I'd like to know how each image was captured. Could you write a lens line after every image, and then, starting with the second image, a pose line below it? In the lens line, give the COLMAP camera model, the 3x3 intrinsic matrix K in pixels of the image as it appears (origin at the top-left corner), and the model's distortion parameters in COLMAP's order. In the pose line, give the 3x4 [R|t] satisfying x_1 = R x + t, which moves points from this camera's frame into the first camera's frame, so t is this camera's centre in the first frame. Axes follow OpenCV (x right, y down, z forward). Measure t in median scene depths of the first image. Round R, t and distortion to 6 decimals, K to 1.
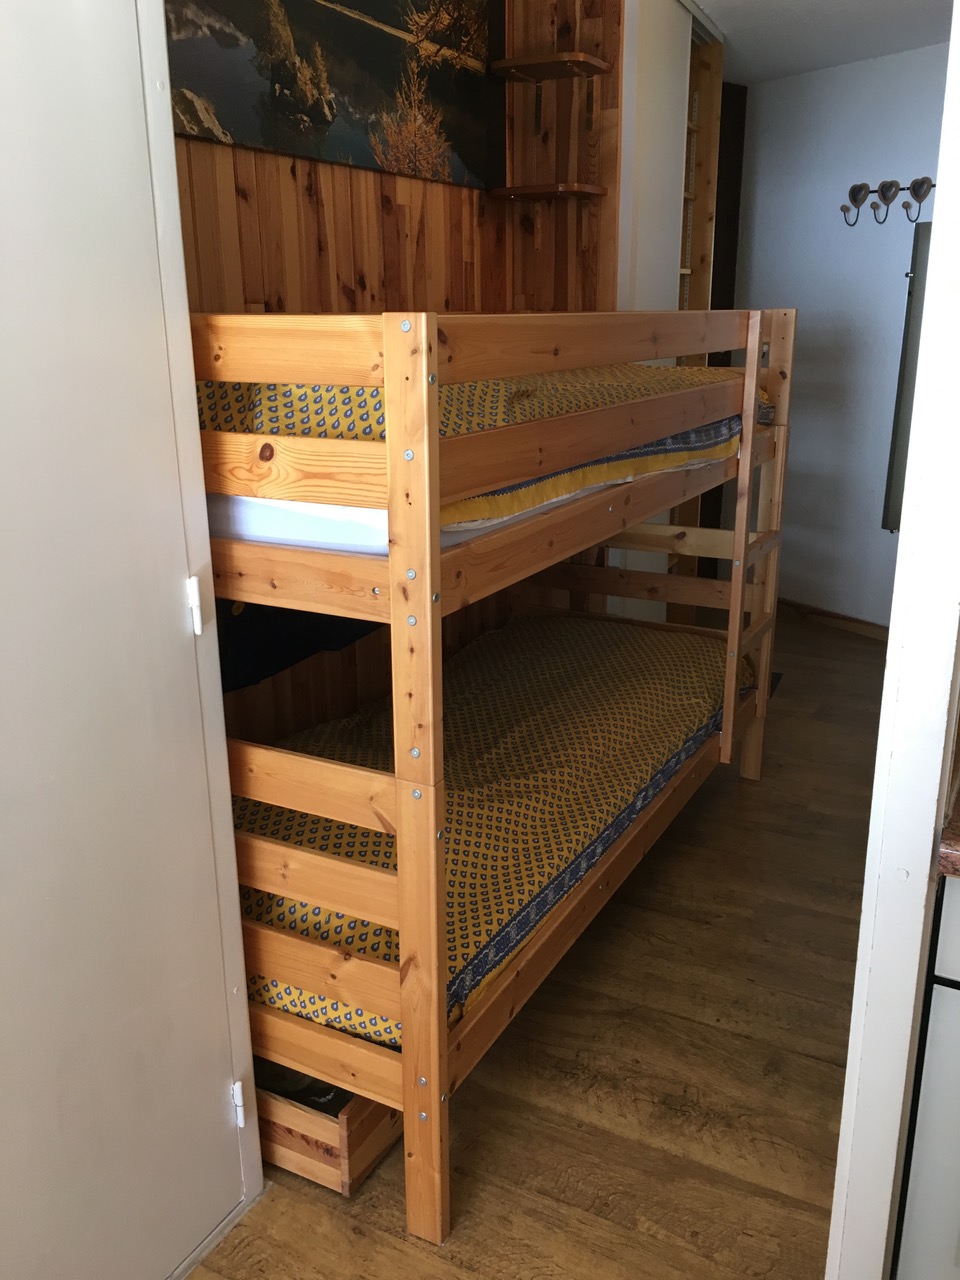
lens RADIAL K [[1091.5, 0, 480.0], [0, 1091.5, 640.0], [0, 0, 1]] dist [0.089377, -0.134927]
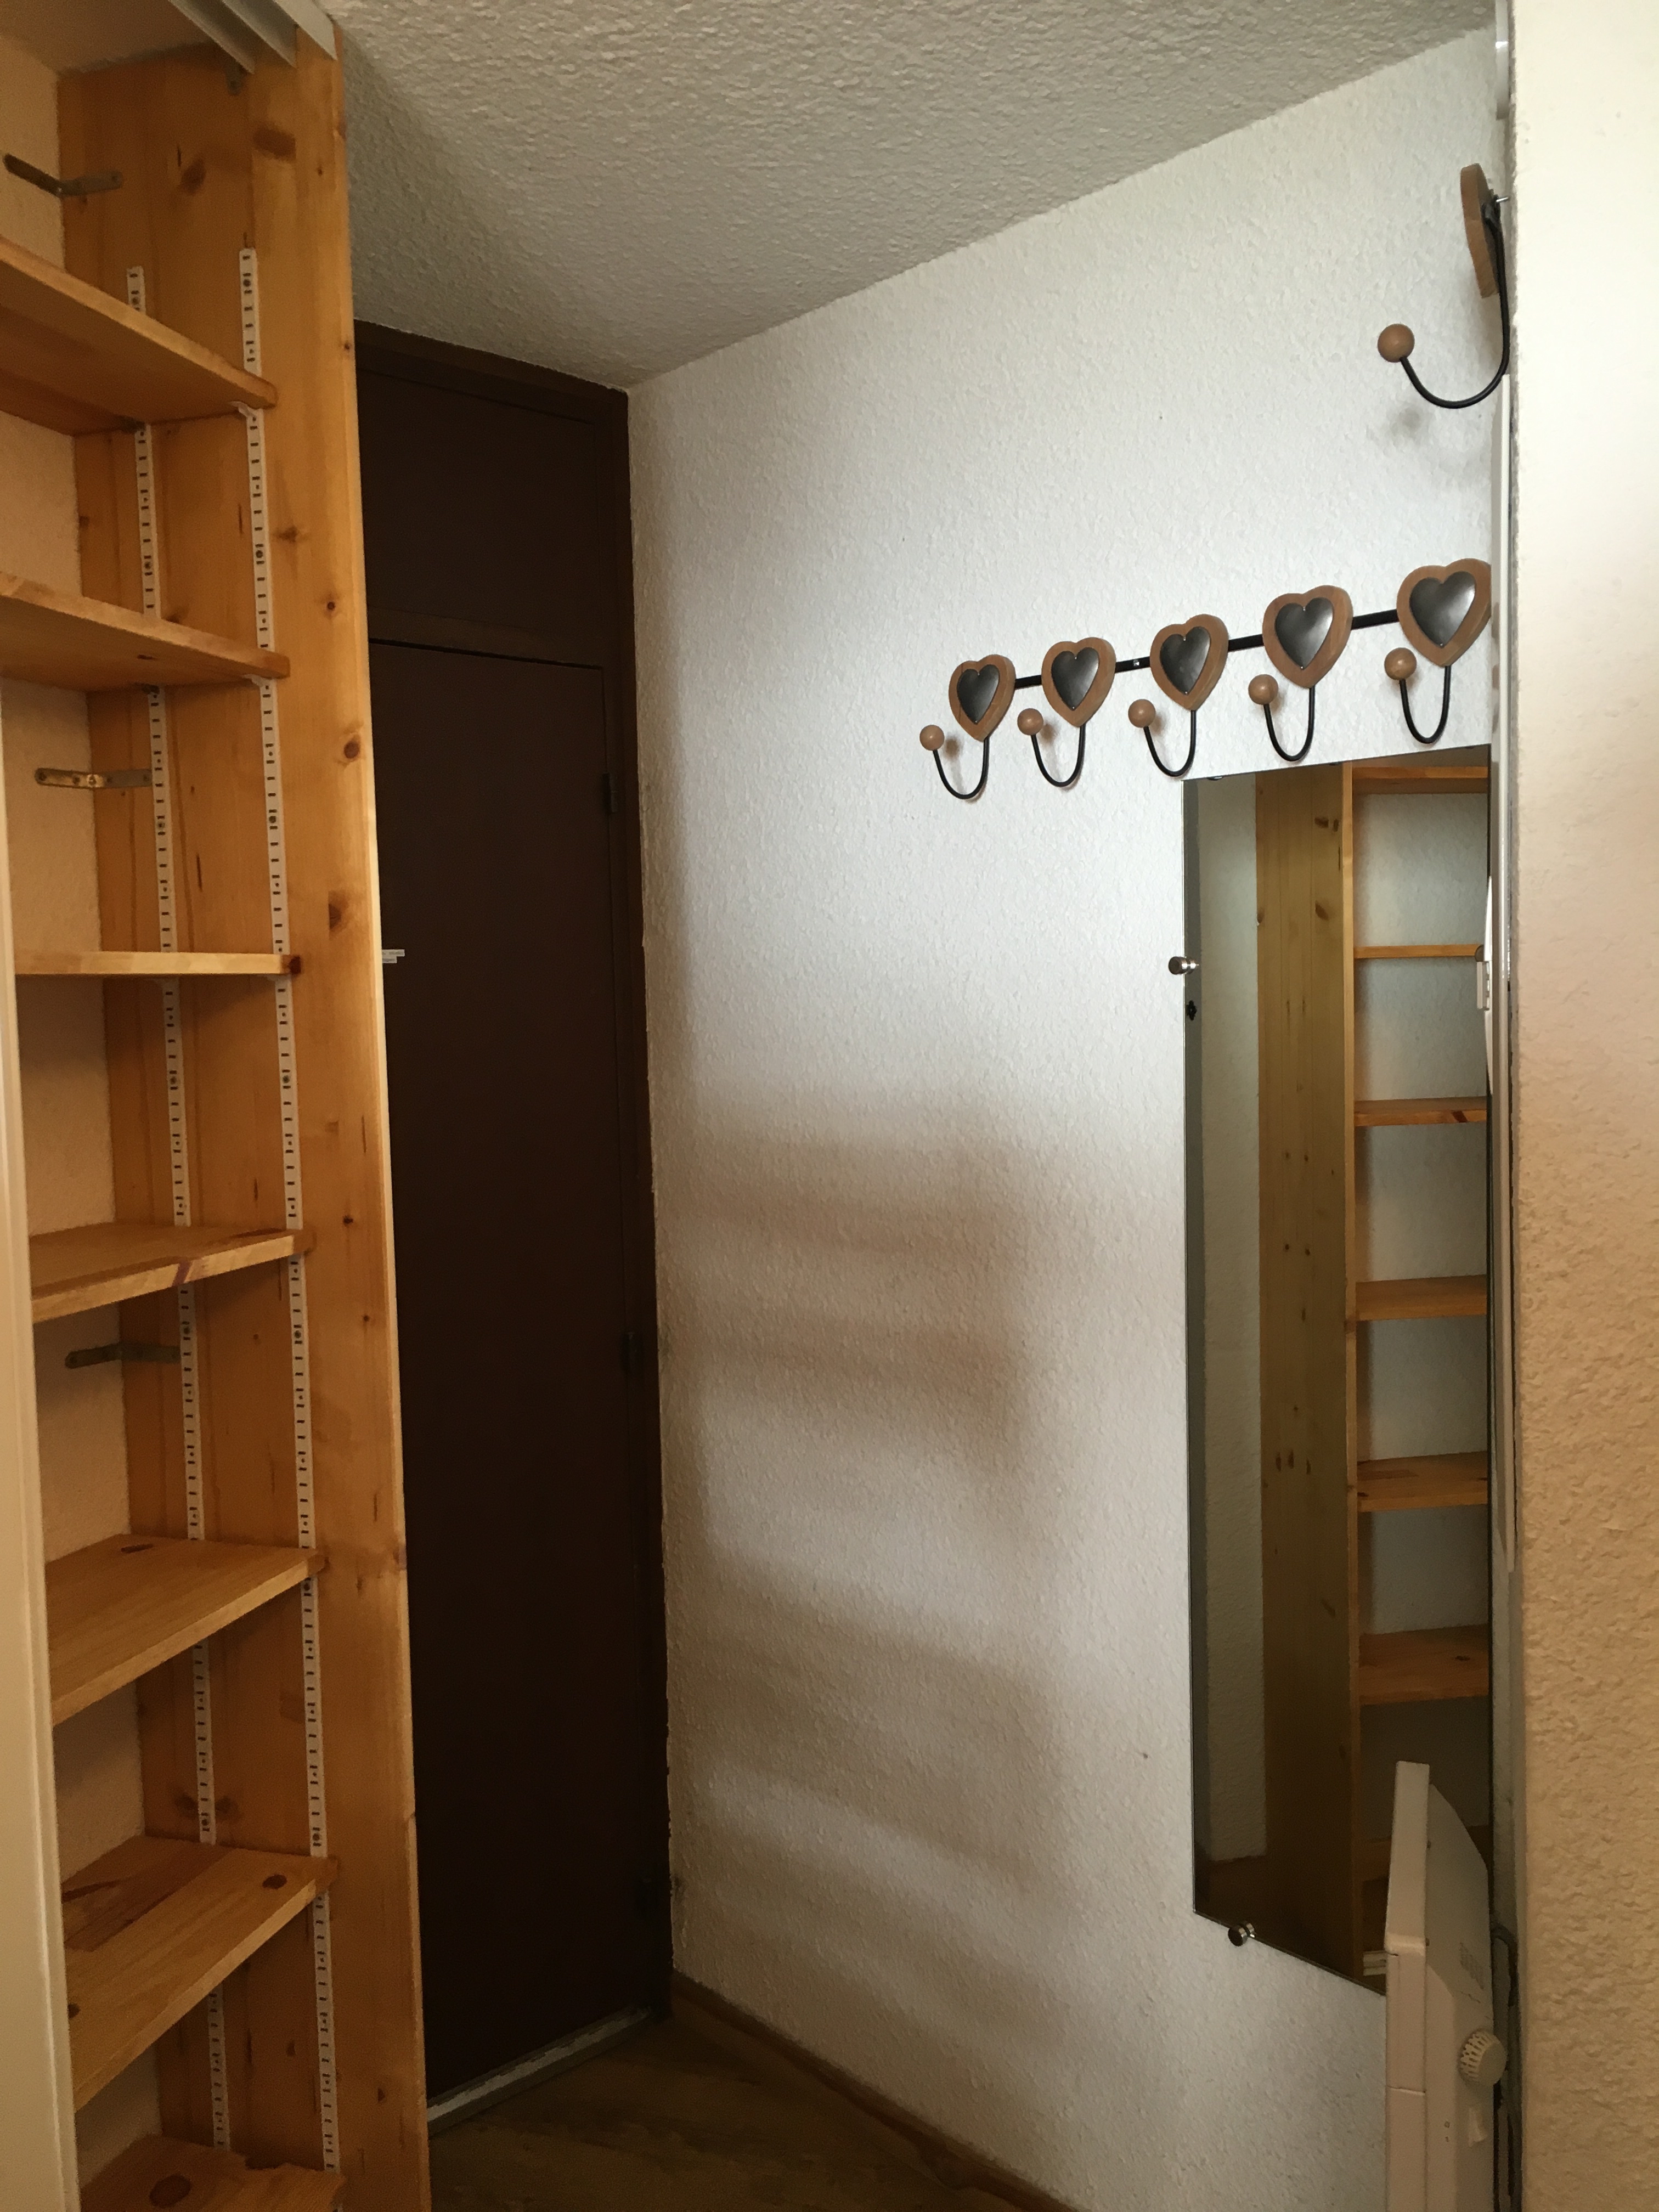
lens RADIAL K [[1886.2, 0, 829.5], [0, 1886.2, 1106.0], [0, 0, 1]] dist [0.089377, -0.134927]
pose [[0.985658, -0.027052, 0.166571, 0.226621], [0.064510, 0.972500, -0.223789, -0.200055], [-0.155936, 0.231325, 0.960298, 0.582145]]
